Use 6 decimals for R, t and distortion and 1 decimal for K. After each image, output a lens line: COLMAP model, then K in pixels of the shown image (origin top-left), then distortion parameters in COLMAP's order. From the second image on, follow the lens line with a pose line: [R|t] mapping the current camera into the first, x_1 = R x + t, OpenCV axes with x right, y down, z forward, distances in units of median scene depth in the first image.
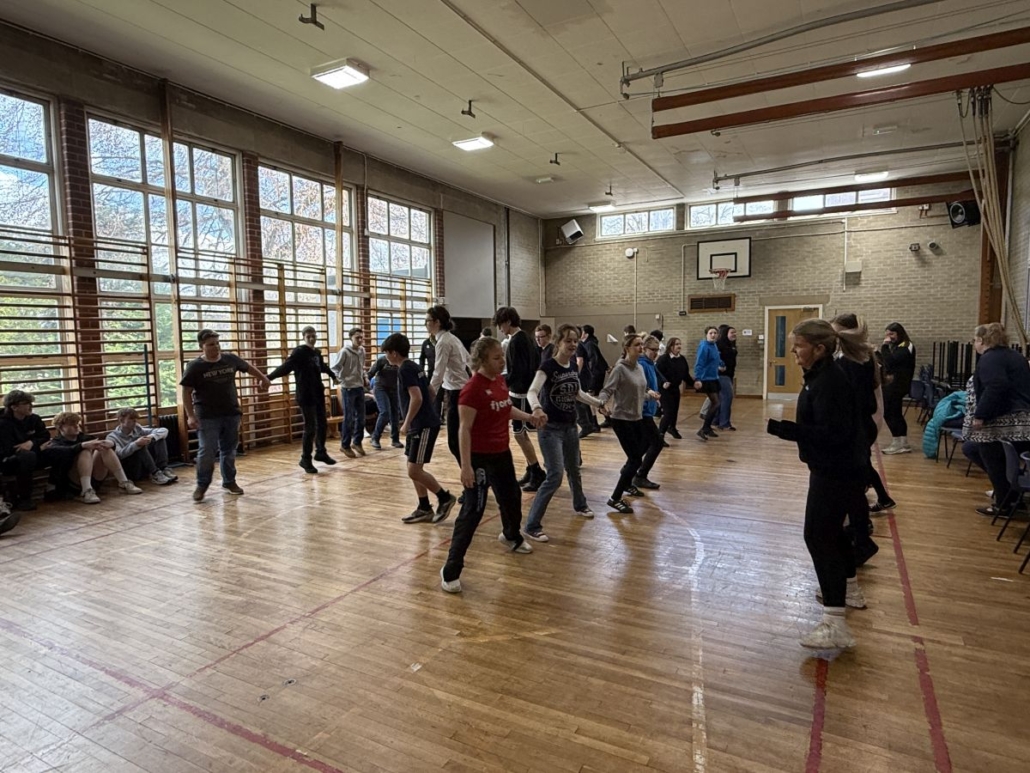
lens RADIAL K [[622.0, 0, 515.0], [0, 622.0, 386.5], [0, 0, 1]] dist [-0.000860, -0.000207]
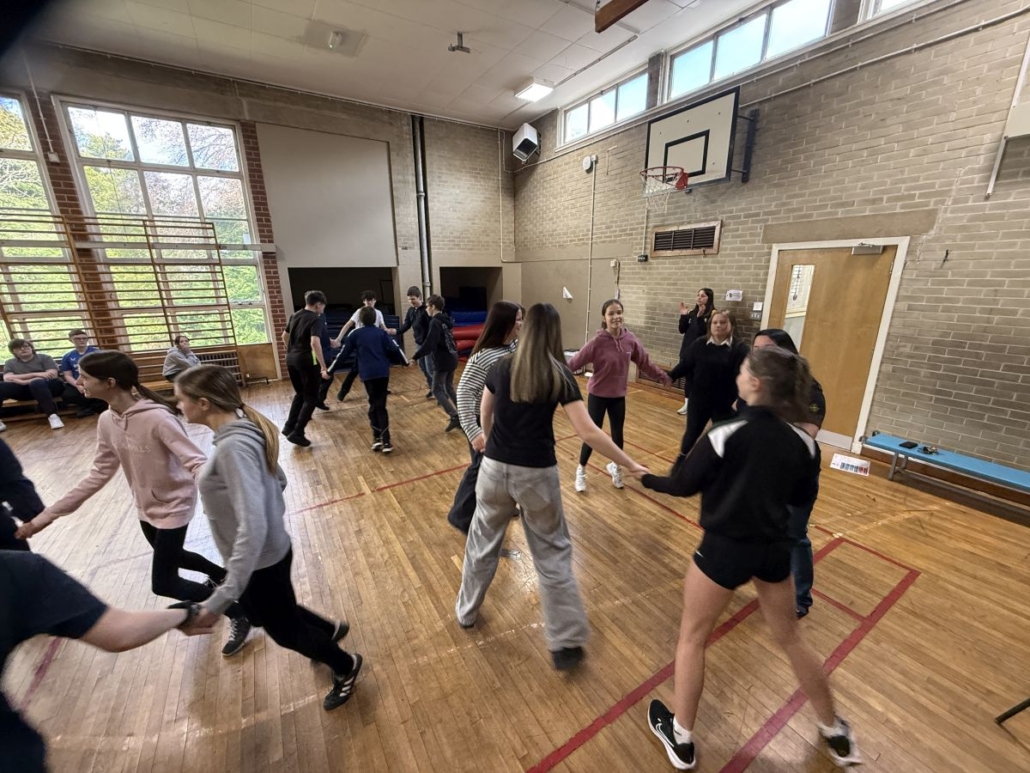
lens RADIAL K [[412.1, 0, 515.0], [0, 412.1, 386.5], [0, 0, 1]] dist [0.000205, -0.000063]
pose [[0.868031, 0.140909, -0.476096, 0.394473], [-0.042851, 0.976567, 0.210904, -0.078189], [0.494658, -0.162670, 0.853728, 0.597140]]
